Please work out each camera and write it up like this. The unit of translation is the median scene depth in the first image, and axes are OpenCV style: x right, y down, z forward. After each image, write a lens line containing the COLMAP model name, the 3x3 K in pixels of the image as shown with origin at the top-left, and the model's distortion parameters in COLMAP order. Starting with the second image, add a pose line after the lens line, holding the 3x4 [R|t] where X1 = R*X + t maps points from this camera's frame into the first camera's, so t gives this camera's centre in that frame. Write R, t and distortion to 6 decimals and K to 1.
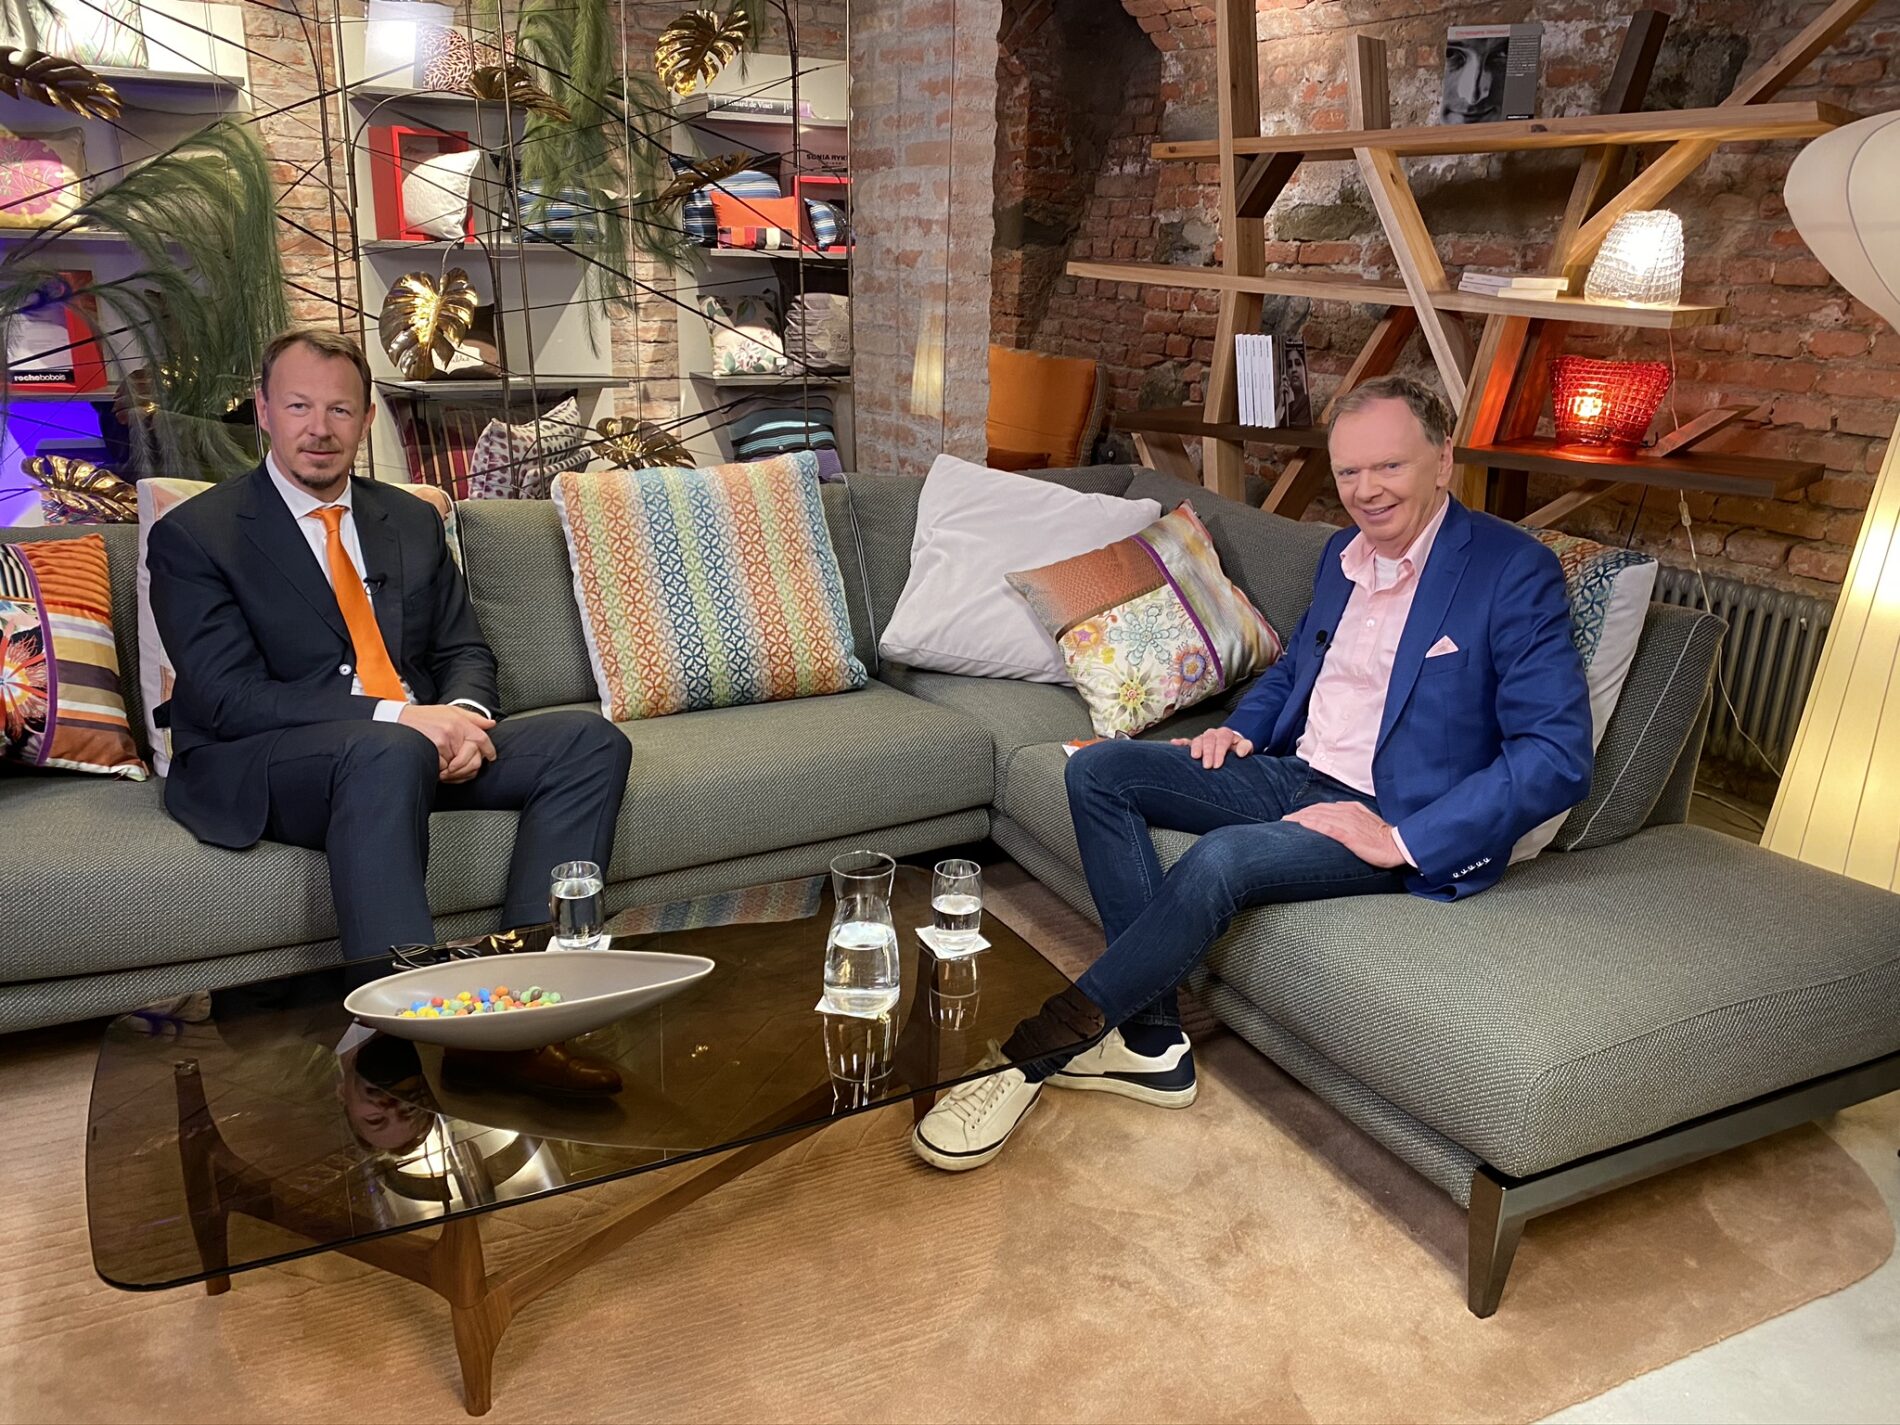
lens RADIAL K [[1459.4, 0, 947.0], [0, 1459.4, 716.4], [0, 0, 1]] dist [-0.027161, 0.016267]
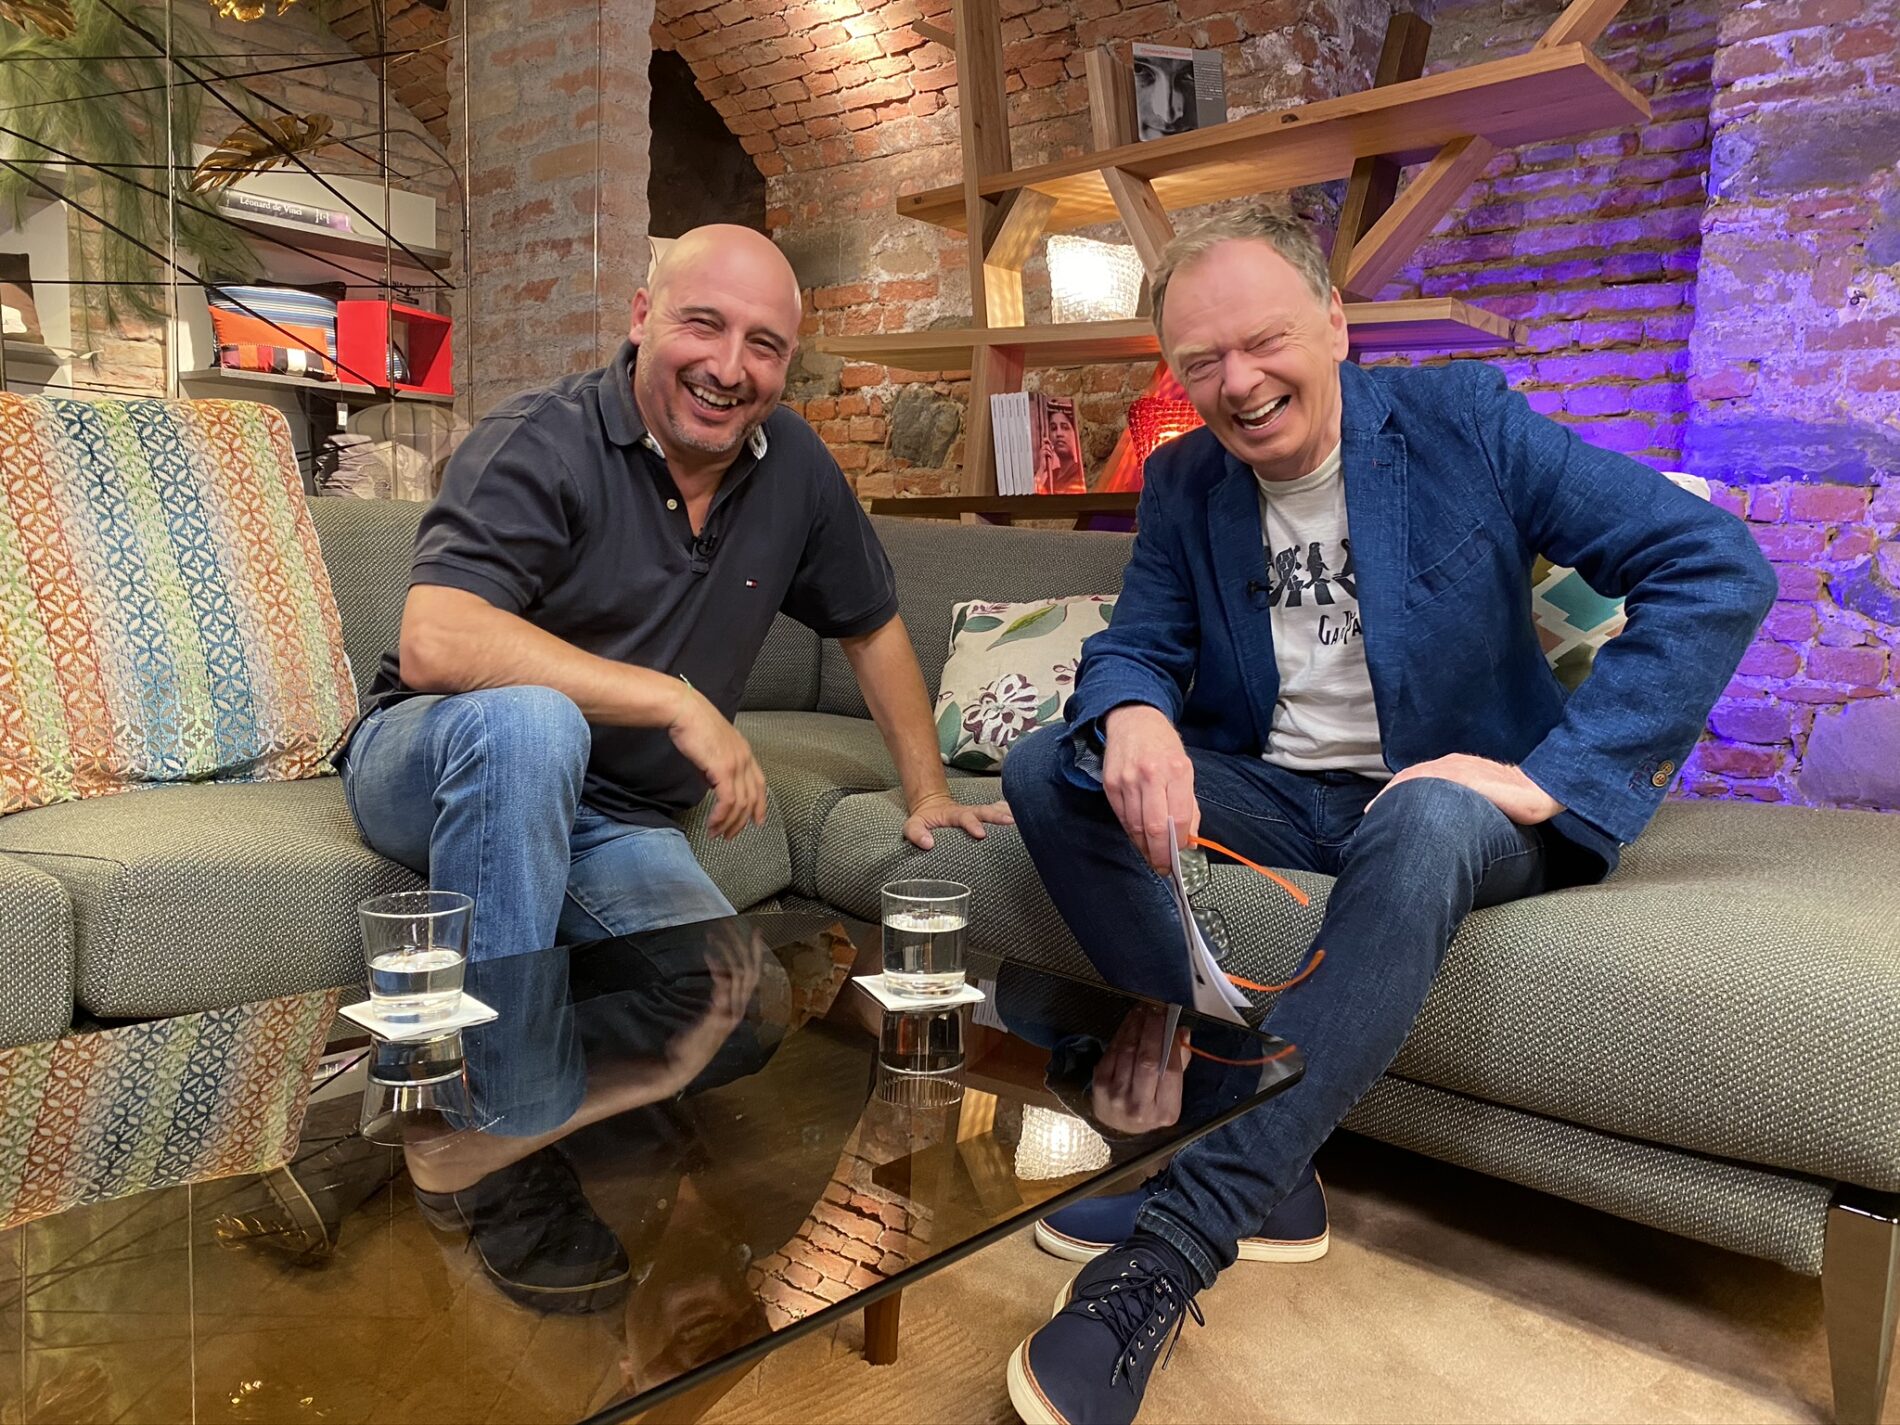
lens RADIAL K [[1459.4, 0, 952.4], [0, 1459.4, 697.9], [0, 0, 1]] dist [-0.027161, 0.016267]
pose [[0.935555, -0.028064, 0.352065, -0.108229], [0.106230, 0.973038, -0.204726, 0.096226], [-0.336827, 0.228932, 0.913311, 0.267205]]
